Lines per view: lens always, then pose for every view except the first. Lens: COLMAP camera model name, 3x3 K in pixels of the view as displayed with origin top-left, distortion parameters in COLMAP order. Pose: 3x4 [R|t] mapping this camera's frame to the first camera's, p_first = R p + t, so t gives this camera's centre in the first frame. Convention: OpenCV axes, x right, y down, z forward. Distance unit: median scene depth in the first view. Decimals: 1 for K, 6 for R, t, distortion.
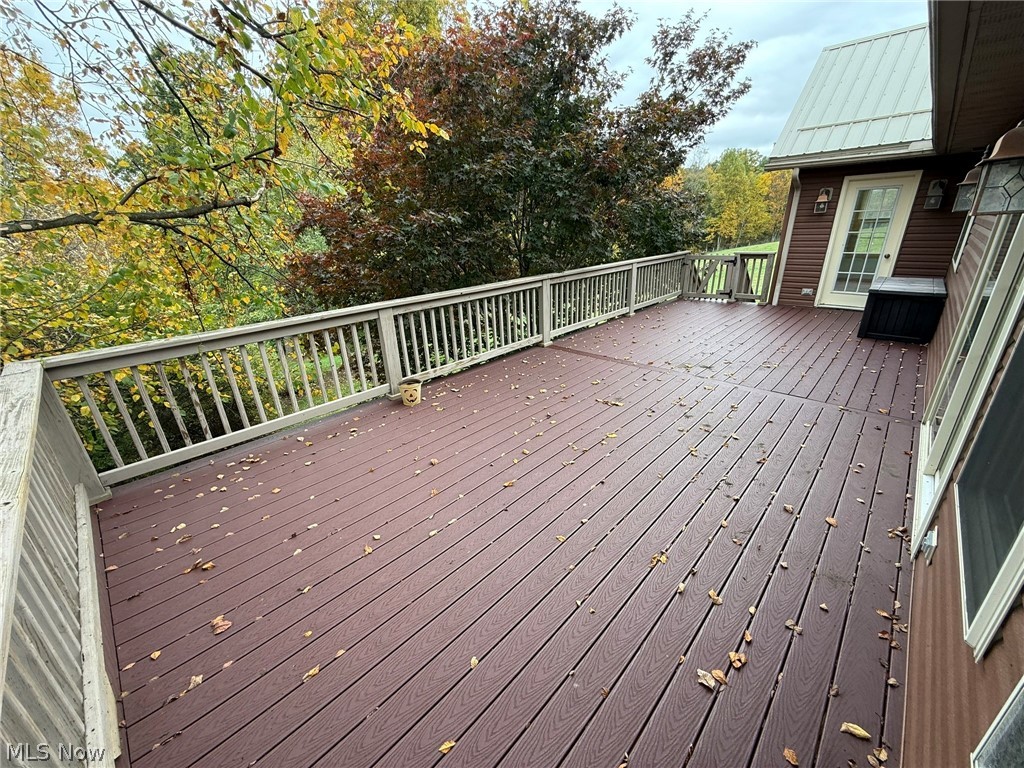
lens RADIAL K [[406.7, 0, 511.2], [0, 406.7, 386.0], [0, 0, 1]] dist [-0.000842, 0.000231]
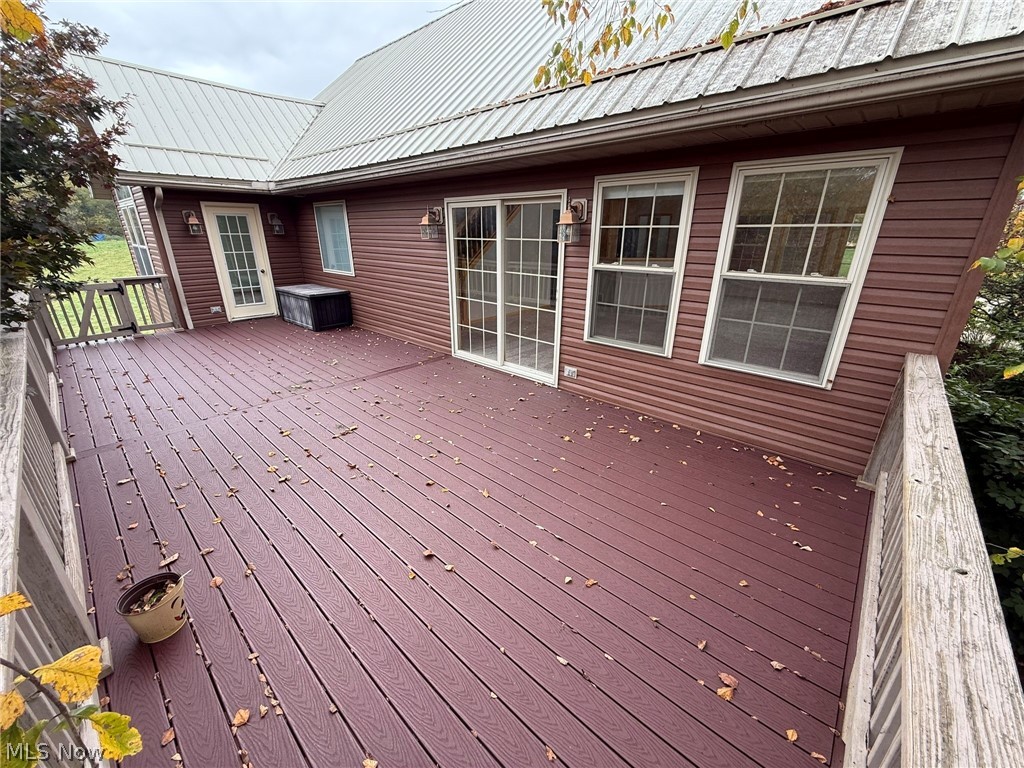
lens RADIAL K [[406.7, 0, 511.7], [0, 406.7, 383.8], [0, 0, 1]] dist [-0.000842, 0.000231]
pose [[-0.017844, -0.317336, 0.948145, -0.419462], [0.365594, 0.880557, 0.301595, -0.135235], [-0.930603, 0.352018, 0.100303, 0.348741]]
